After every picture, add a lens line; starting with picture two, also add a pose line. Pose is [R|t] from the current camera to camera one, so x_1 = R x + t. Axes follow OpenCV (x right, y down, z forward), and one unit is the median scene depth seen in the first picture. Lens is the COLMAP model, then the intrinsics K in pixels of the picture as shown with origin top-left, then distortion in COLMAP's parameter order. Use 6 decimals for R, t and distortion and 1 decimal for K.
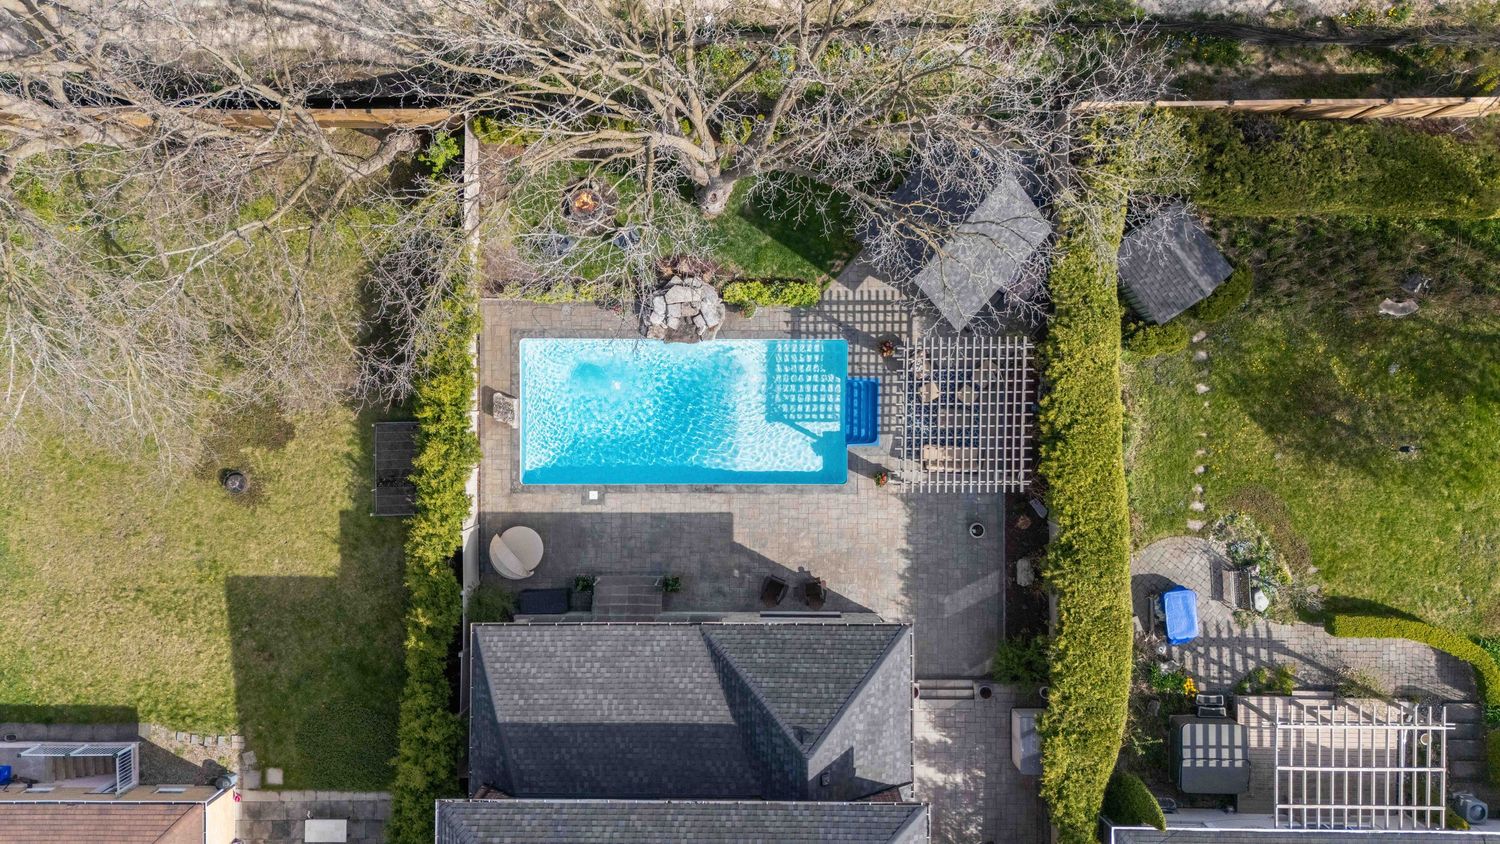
lens RADIAL K [[1079.4, 0, 752.7], [0, 1079.4, 421.3], [0, 0, 1]] dist [0.068920, -0.068054]
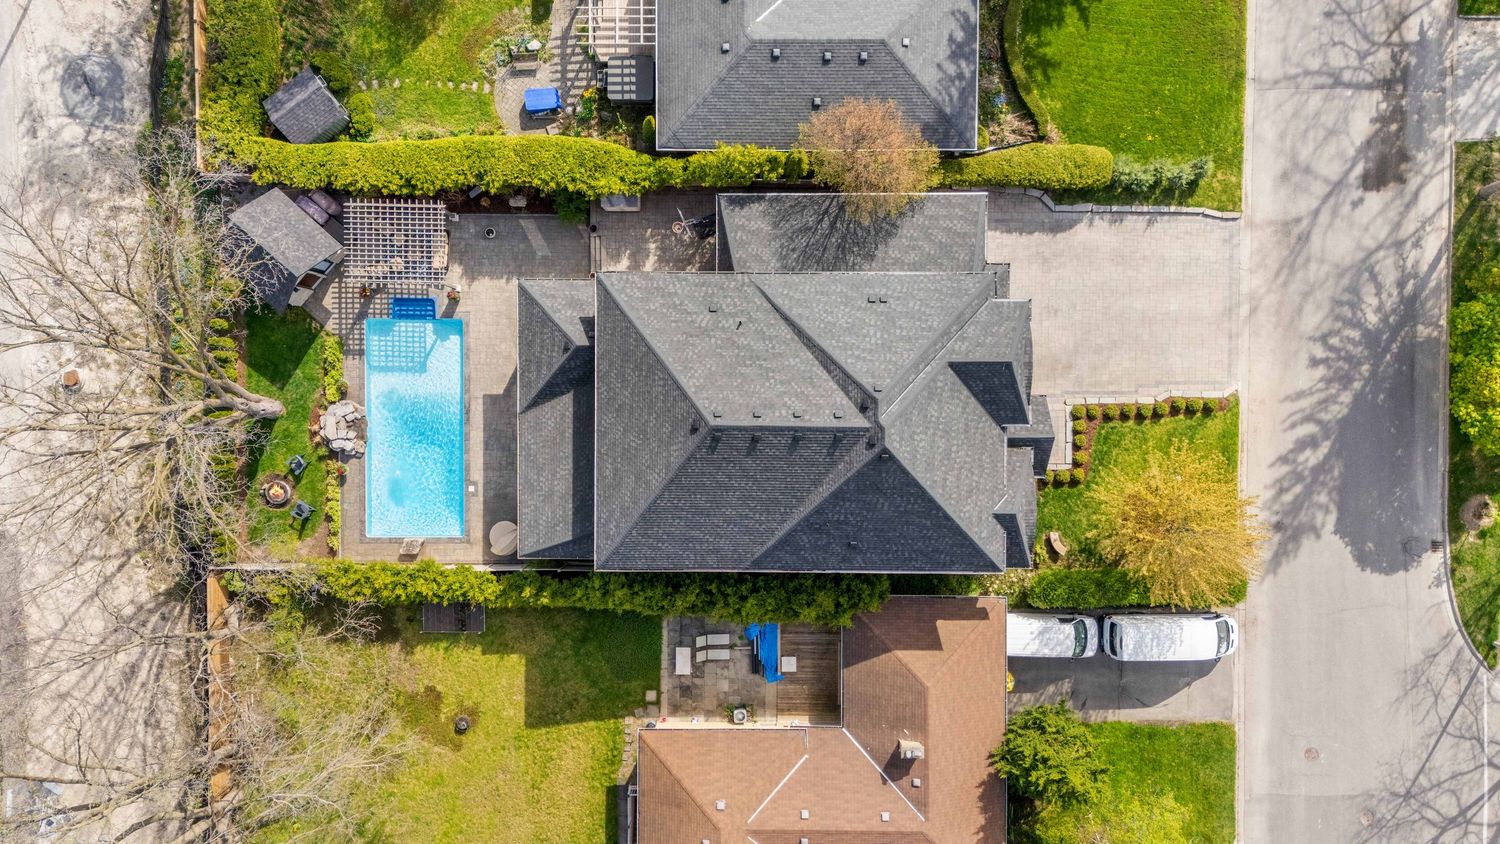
lens RADIAL K [[1100.7, 0, 751.1], [0, 1100.7, 420.6], [0, 0, 1]] dist [0.059641, -0.072514]
pose [[0.000966, -0.999875, -0.015759, -0.029085], [0.999712, 0.001343, -0.023942, 0.499909], [0.023960, -0.015731, 0.999589, -0.528085]]
